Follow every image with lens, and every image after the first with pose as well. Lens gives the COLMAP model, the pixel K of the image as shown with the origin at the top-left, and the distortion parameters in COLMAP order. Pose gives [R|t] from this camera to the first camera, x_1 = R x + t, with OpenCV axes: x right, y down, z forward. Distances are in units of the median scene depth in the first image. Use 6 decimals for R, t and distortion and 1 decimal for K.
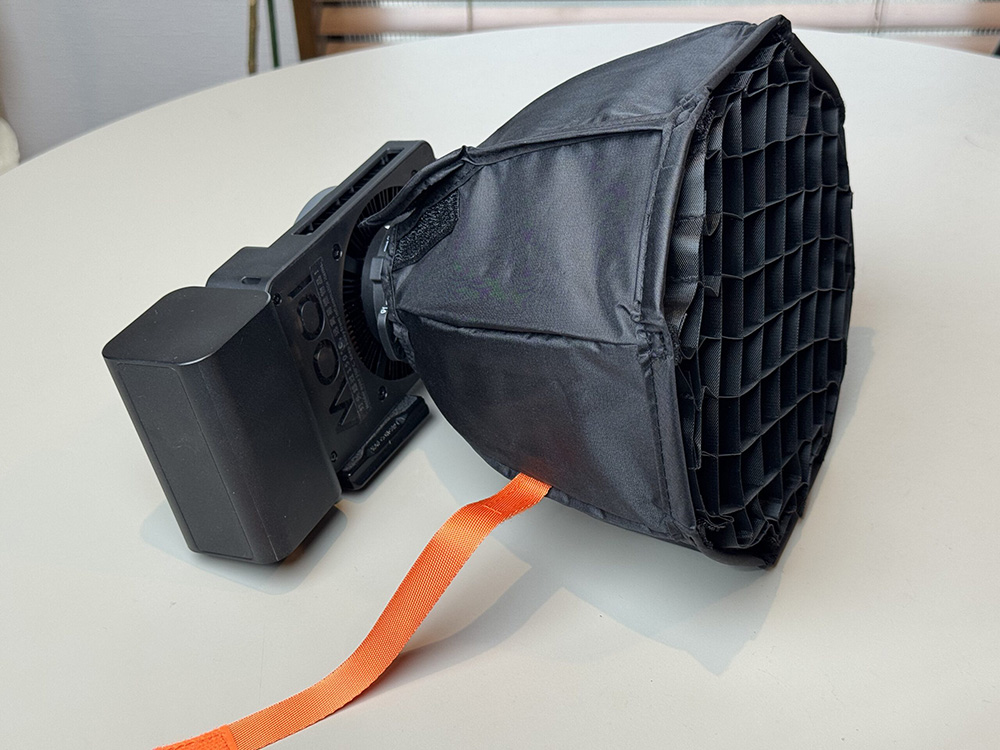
lens RADIAL K [[1376.8, 0, 501.5], [0, 1376.8, 375.6], [0, 0, 1]] dist [0.087826, 0.000000]
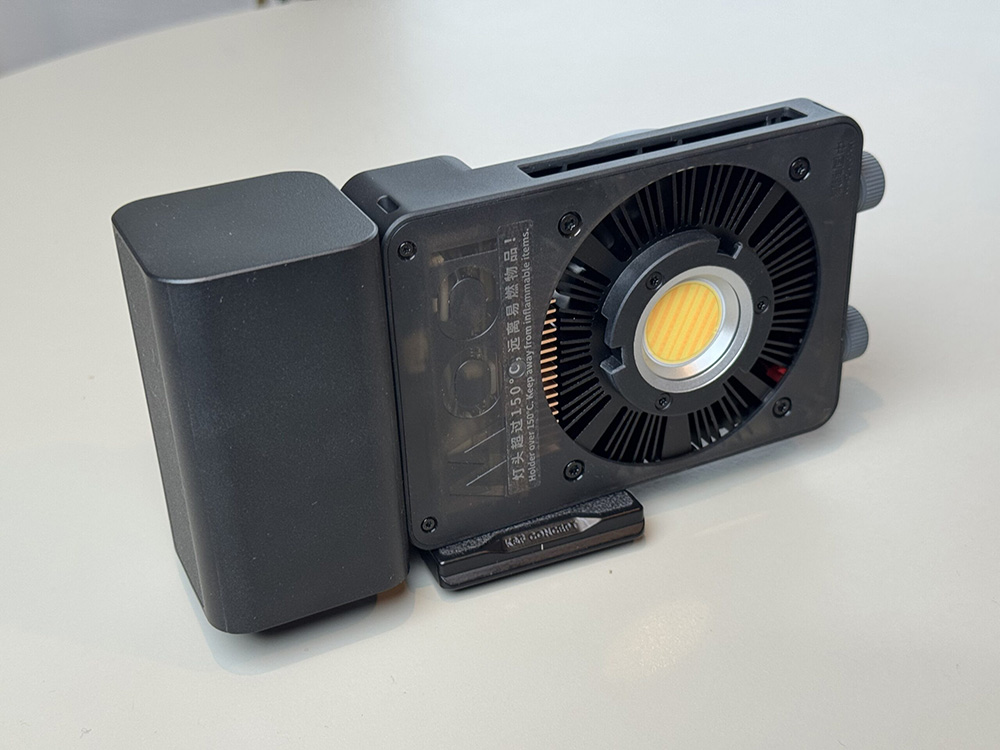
lens RADIAL K [[1376.8, 0, 496.7], [0, 1376.8, 374.5], [0, 0, 1]] dist [0.087826, 0.000000]
pose [[0.779293, 0.458289, -0.427403, 0.133416], [-0.436981, 0.886267, 0.153555, -0.107646], [0.449166, 0.067103, 0.890925, 0.460271]]
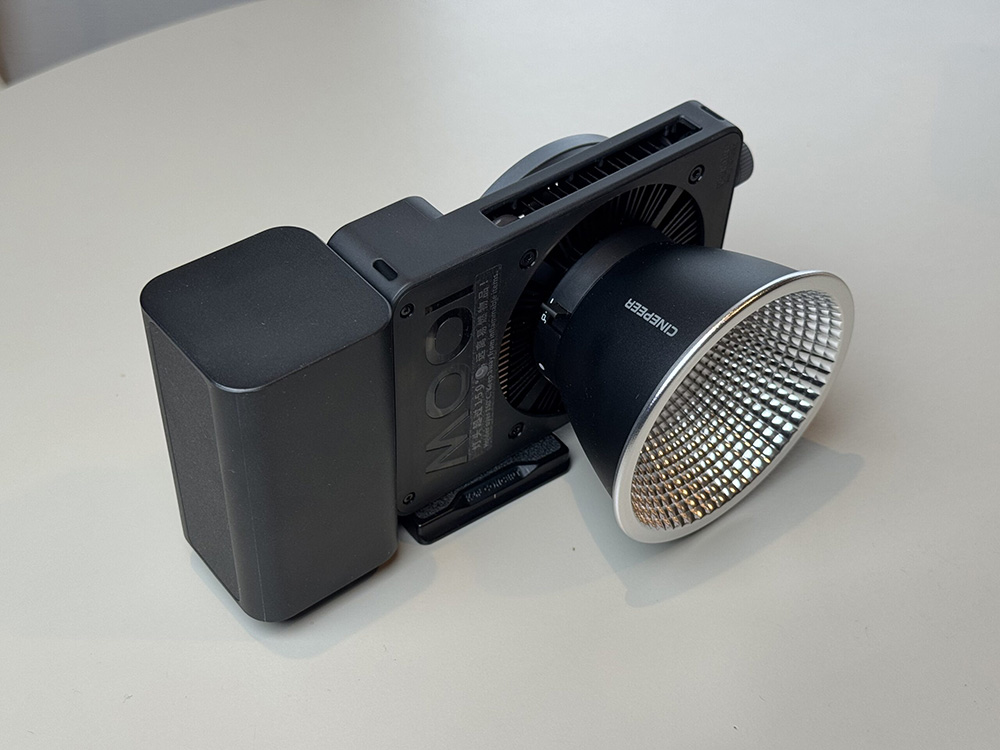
lens RADIAL K [[1376.8, 0, 503.4], [0, 1376.8, 368.2], [0, 0, 1]] dist [0.087826, 0.000000]
pose [[0.879651, 0.463629, -0.106127, -0.031990], [-0.421539, 0.863311, 0.277486, -0.224127], [0.220271, -0.199354, 0.954850, 0.325580]]
